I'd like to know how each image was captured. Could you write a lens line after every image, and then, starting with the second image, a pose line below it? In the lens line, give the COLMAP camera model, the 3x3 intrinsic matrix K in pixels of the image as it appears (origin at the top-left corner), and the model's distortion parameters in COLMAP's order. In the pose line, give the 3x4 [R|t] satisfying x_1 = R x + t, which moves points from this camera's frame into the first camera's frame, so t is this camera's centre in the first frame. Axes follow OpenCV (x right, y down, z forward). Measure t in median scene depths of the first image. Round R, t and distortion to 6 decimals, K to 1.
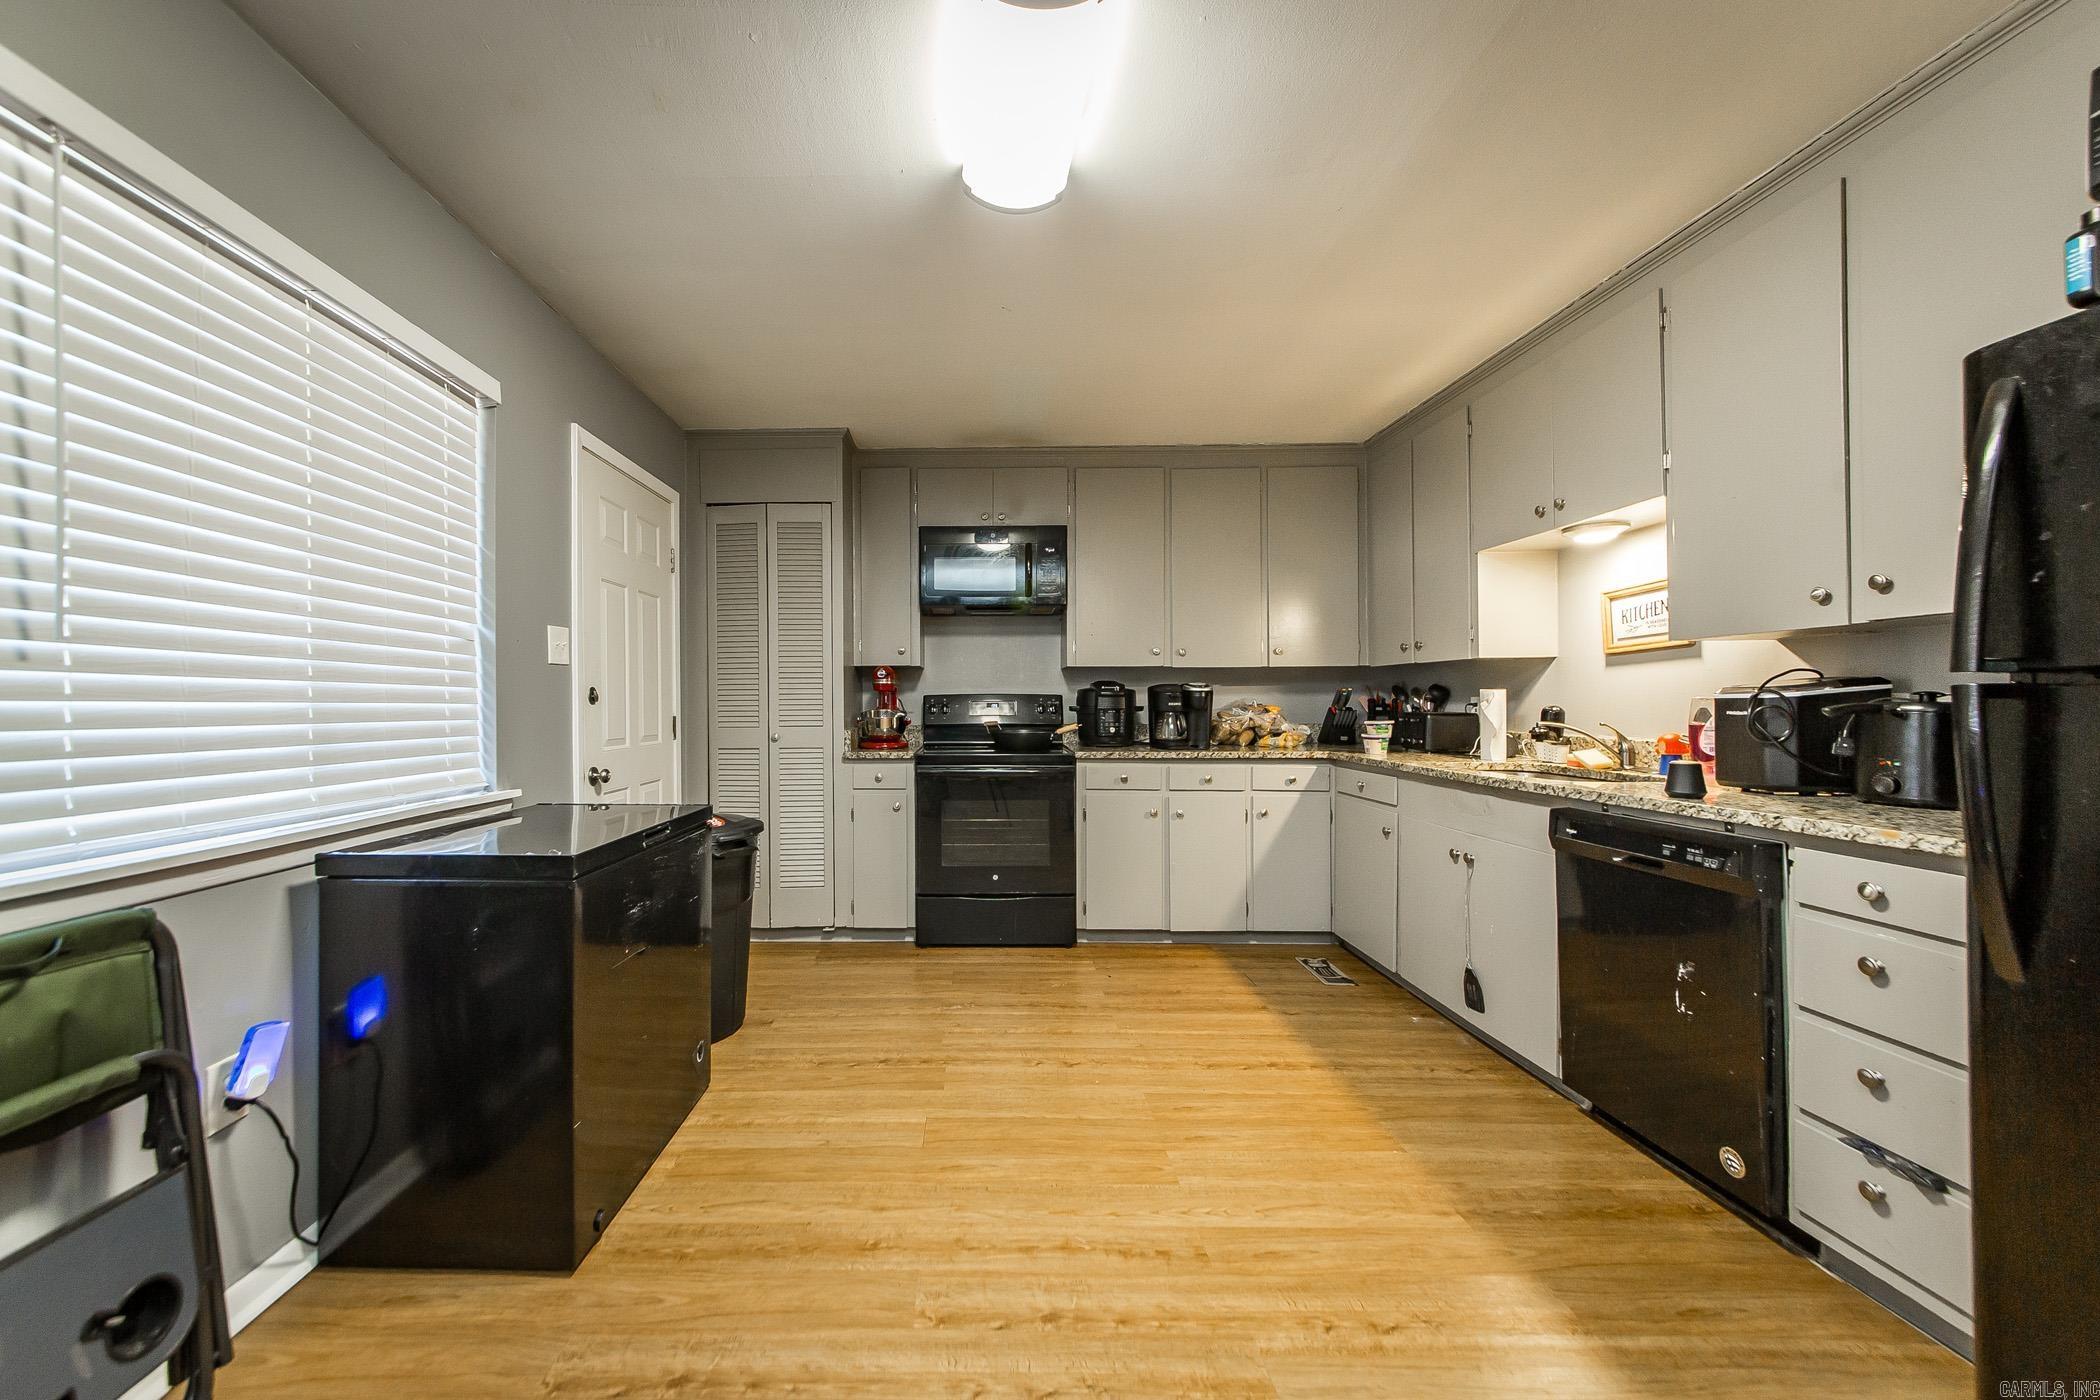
lens RADIAL K [[809.1, 0, 976.5], [0, 809.1, 705.2], [0, 0, 1]] dist [-0.000253, 0.005170]
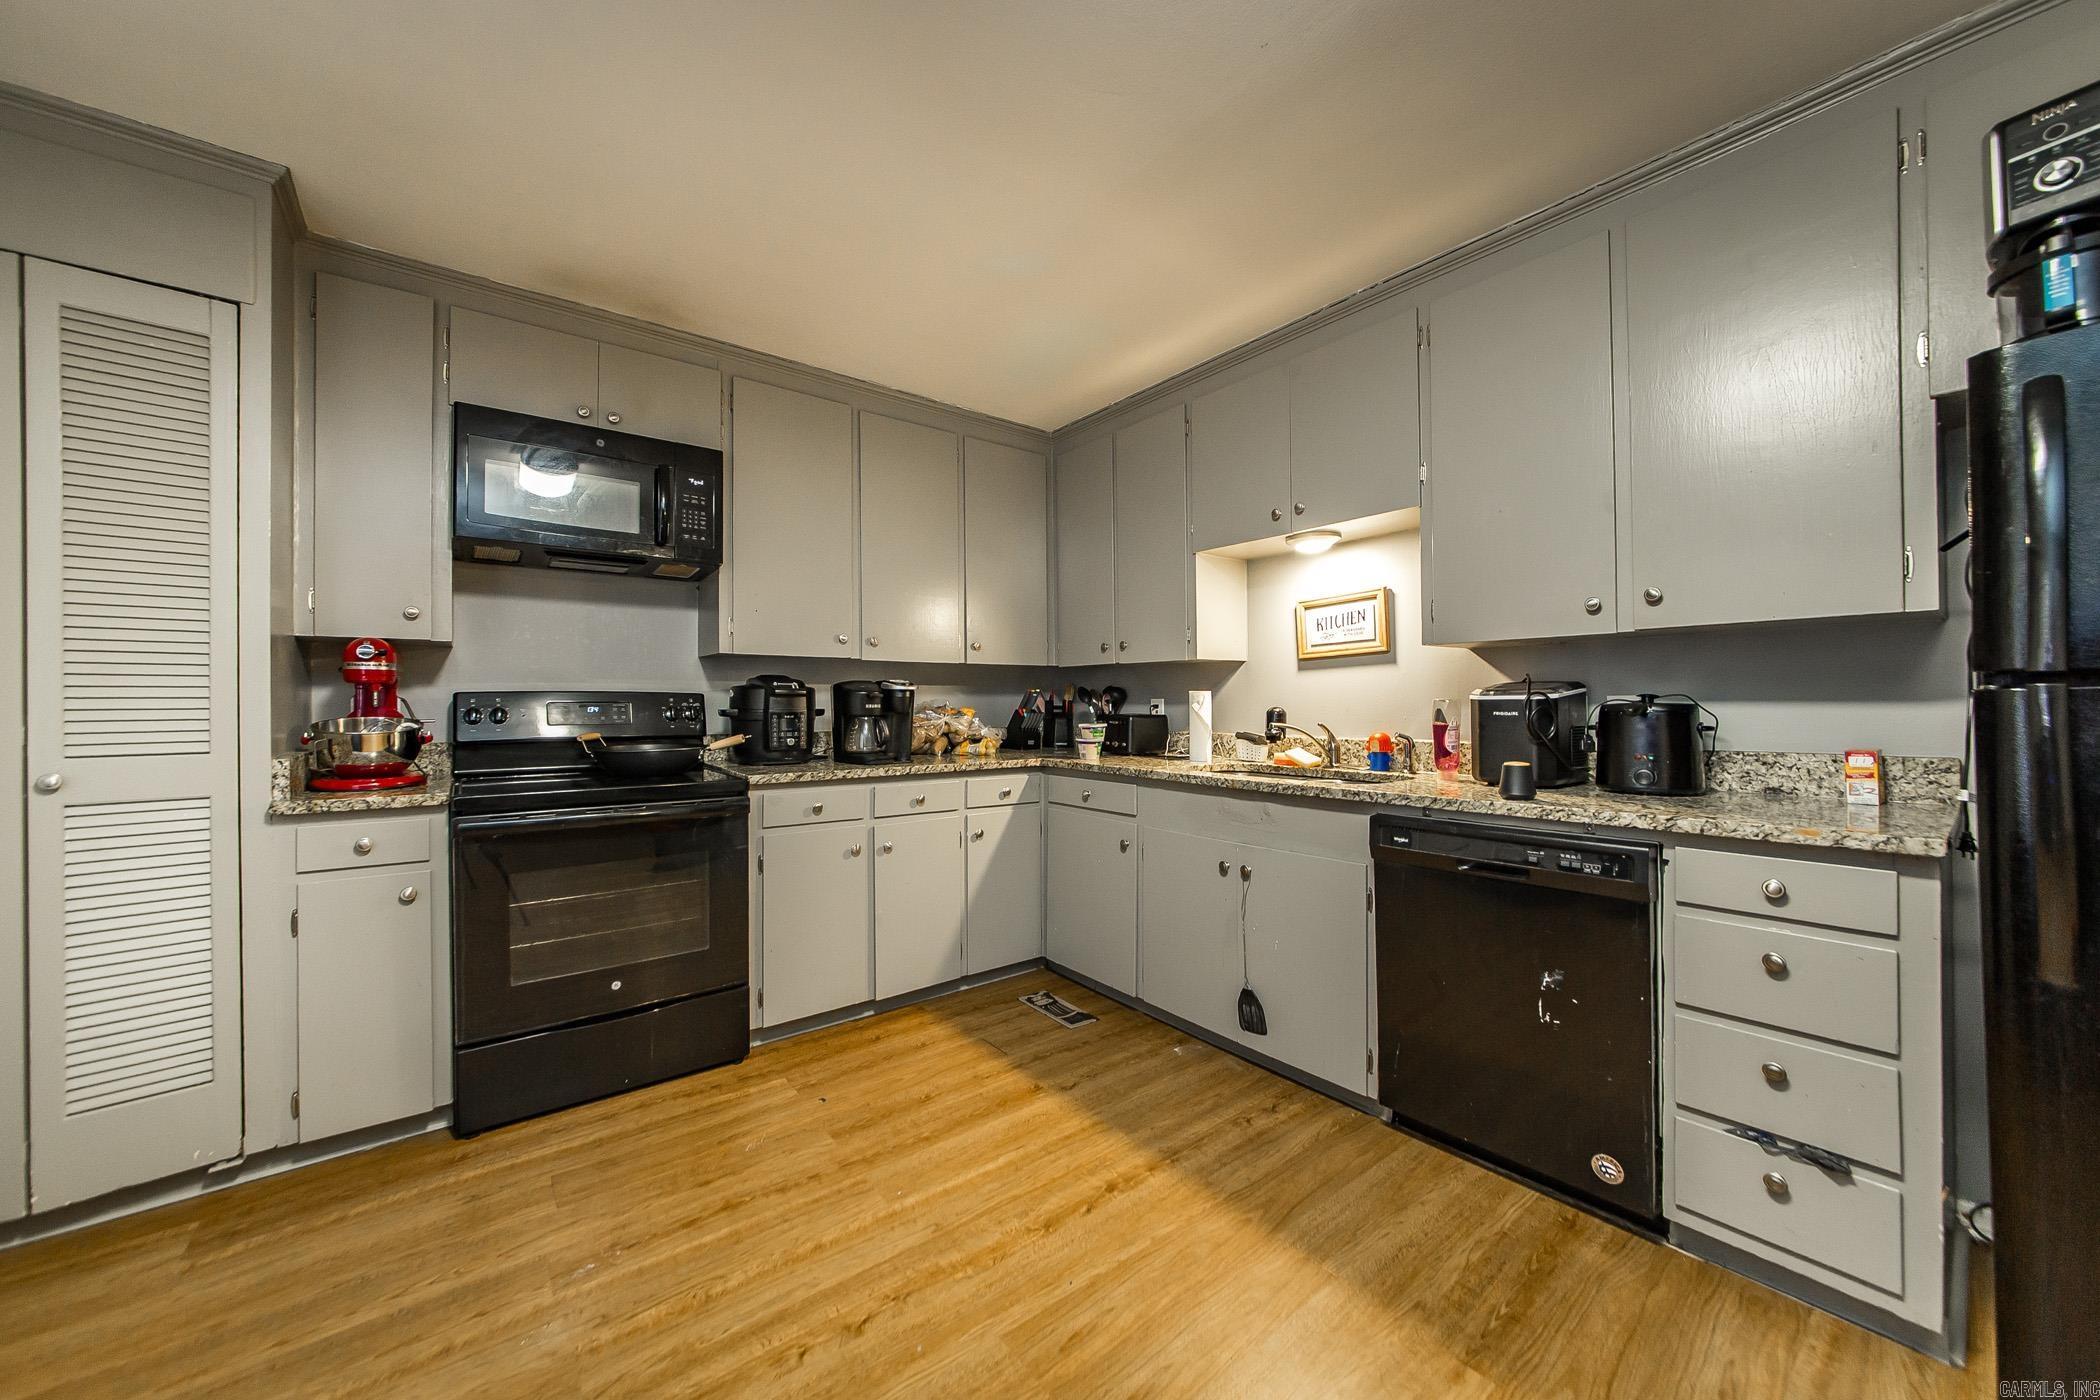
lens RADIAL K [[754.5, 0, 1069.3], [0, 754.5, 701.3], [0, 0, 1]] dist [-0.008514, 0.000150]
pose [[0.776769, 0.002387, 0.629782, -0.070758], [0.002651, 0.999972, -0.007059, -0.000626], [-0.629780, 0.007153, 0.776740, 0.326982]]
